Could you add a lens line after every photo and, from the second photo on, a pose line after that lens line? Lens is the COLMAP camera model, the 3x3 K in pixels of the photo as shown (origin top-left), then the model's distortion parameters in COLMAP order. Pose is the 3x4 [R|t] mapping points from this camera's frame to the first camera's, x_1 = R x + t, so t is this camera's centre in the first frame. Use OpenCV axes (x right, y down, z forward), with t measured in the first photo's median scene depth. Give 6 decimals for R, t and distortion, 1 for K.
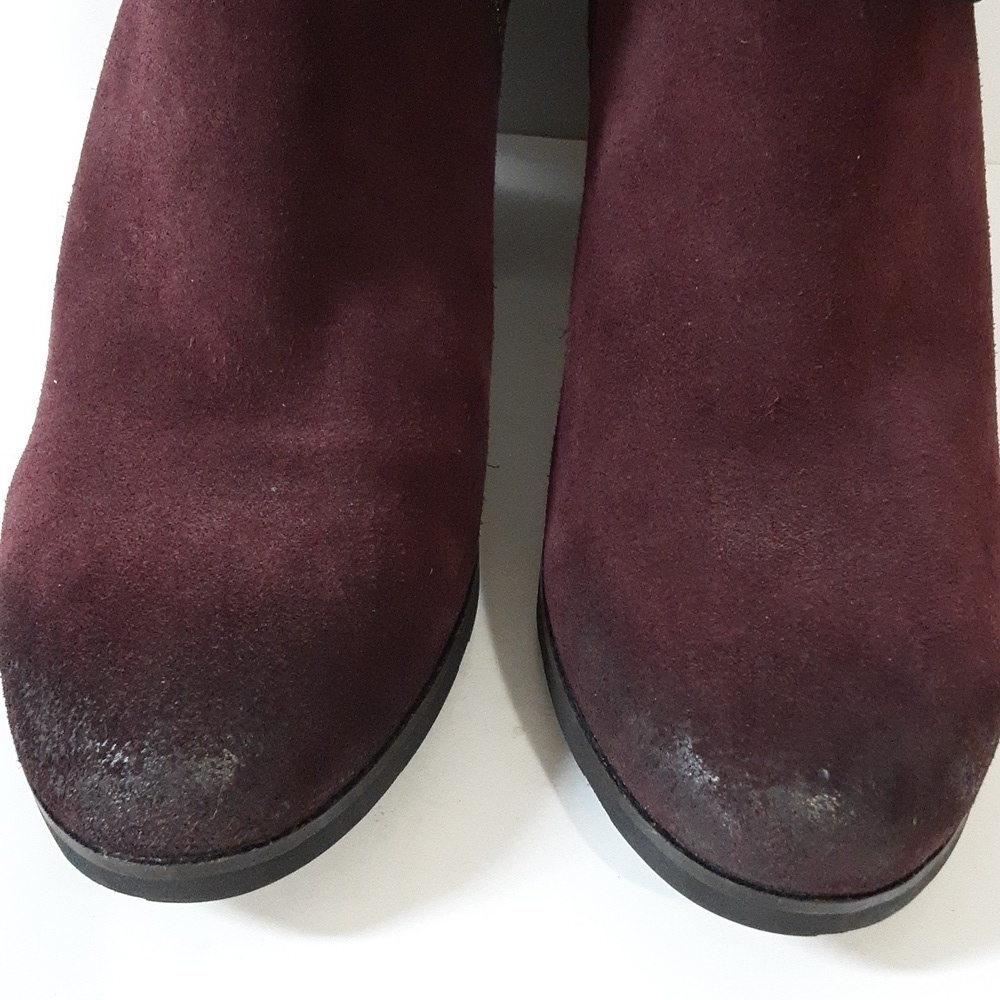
lens RADIAL K [[1285.5, 0, 505.9], [0, 1285.5, 509.5], [0, 0, 1]] dist [0.097618, 0.000000]
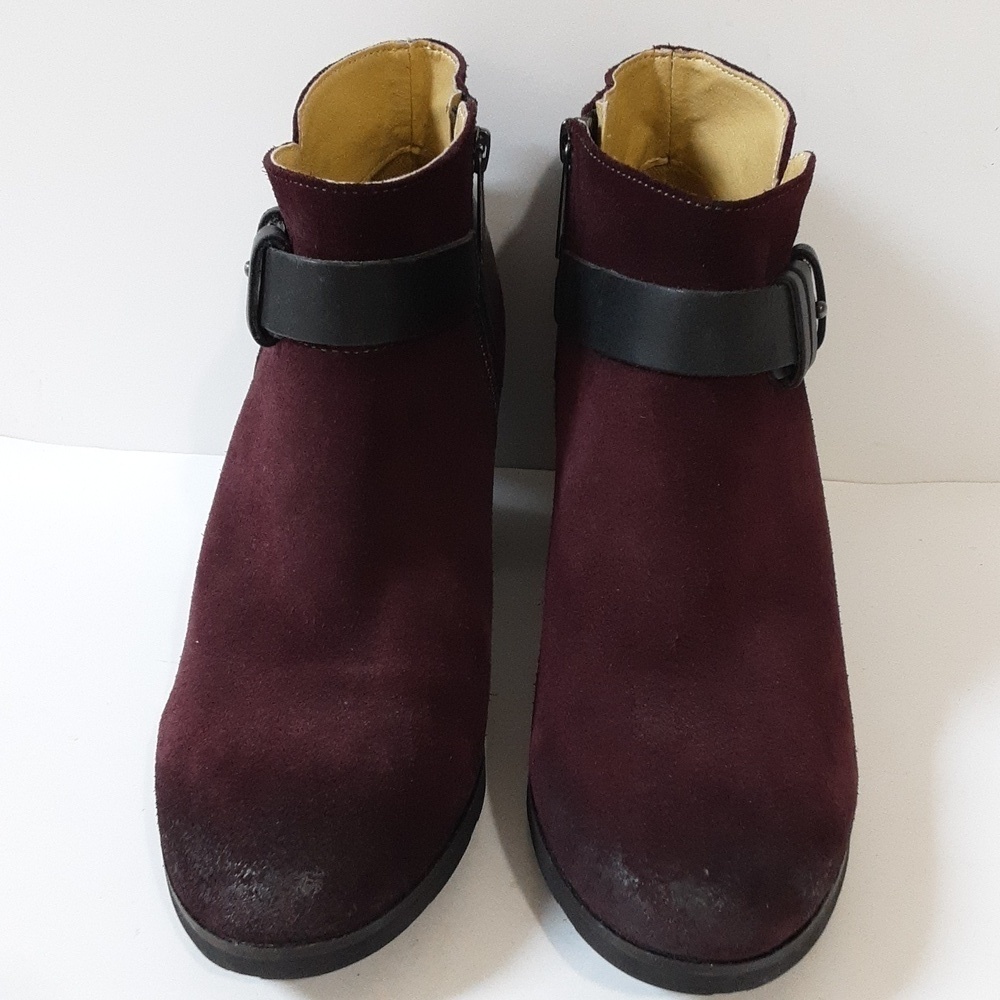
lens RADIAL K [[1292.8, 0, 501.5], [0, 1292.8, 509.4], [0, 0, 1]] dist [0.090105, 0.000000]
pose [[0.999611, -0.021814, -0.017353, 0.033763], [0.017081, 0.971334, -0.237104, 0.127552], [0.022028, 0.236716, 0.971329, -0.527700]]
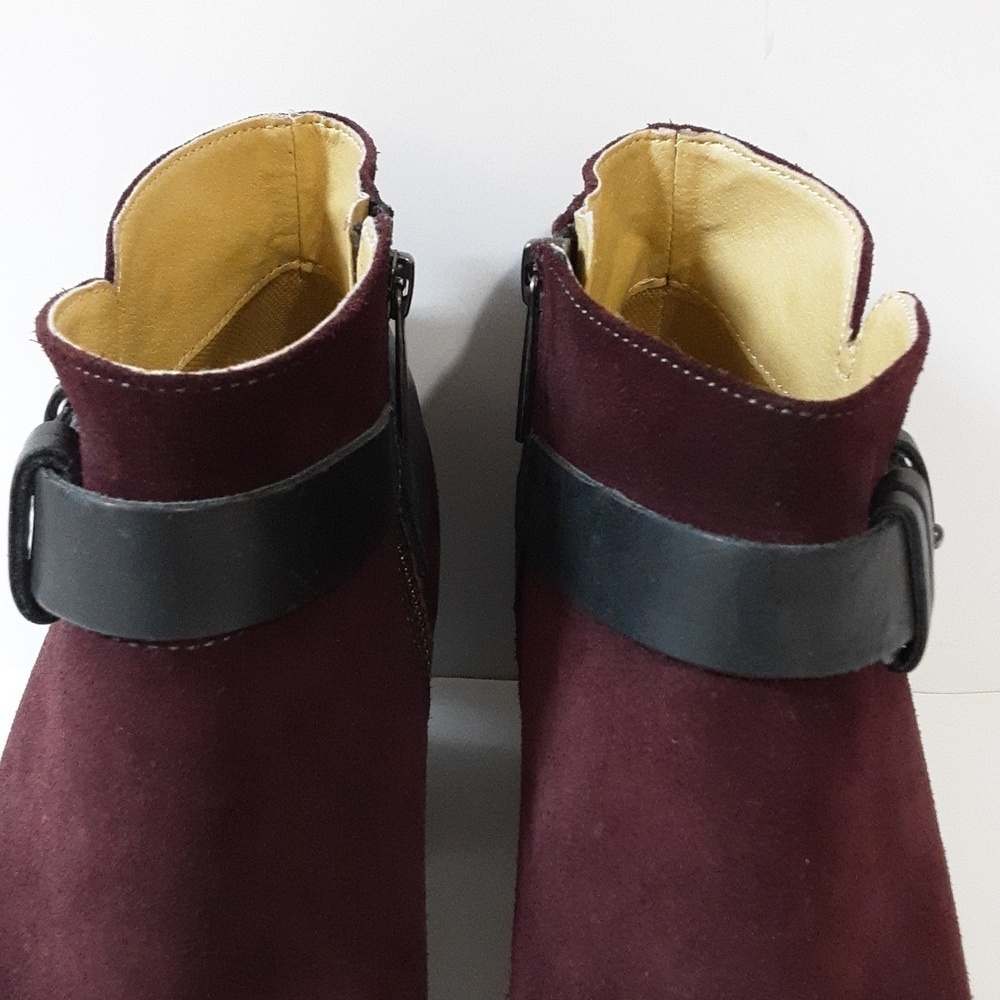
lens RADIAL K [[1285.5, 0, 503.0], [0, 1285.5, 501.3], [0, 0, 1]] dist [0.097618, 0.000000]
pose [[0.998445, -0.037376, 0.041362, 0.022345], [0.047096, 0.962511, -0.267122, -0.280493], [-0.029827, 0.268654, 0.962775, 0.033519]]
